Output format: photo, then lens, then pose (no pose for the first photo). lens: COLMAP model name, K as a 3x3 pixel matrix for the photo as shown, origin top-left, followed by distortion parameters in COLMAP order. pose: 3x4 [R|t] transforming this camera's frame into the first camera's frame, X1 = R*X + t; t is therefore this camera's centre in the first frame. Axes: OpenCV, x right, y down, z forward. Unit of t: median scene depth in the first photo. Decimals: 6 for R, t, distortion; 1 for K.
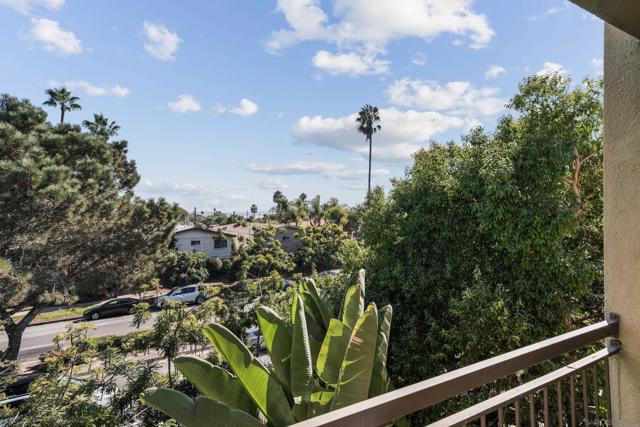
lens RADIAL K [[349.3, 0, 320.0], [0, 349.3, 213.5], [0, 0, 1]] dist [-0.001071, 0.010851]
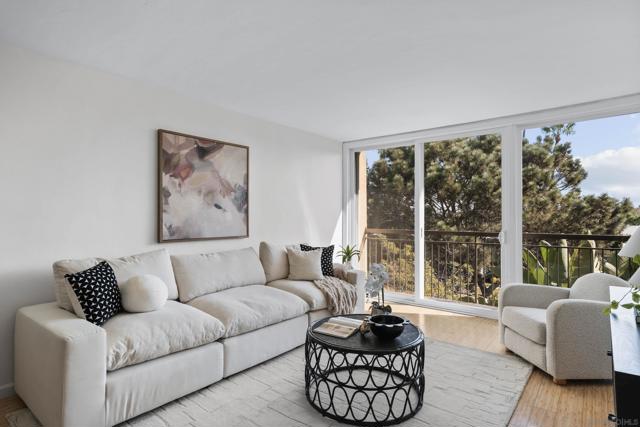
lens RADIAL K [[348.1, 0, 319.0], [0, 348.1, 212.9], [0, 0, 1]] dist [-0.002993, 0.013459]
pose [[0.367925, -0.007119, -0.929828, 0.154899], [0.005161, 0.999971, -0.005614, 0.012520], [0.929841, -0.002734, 0.367951, -0.114724]]
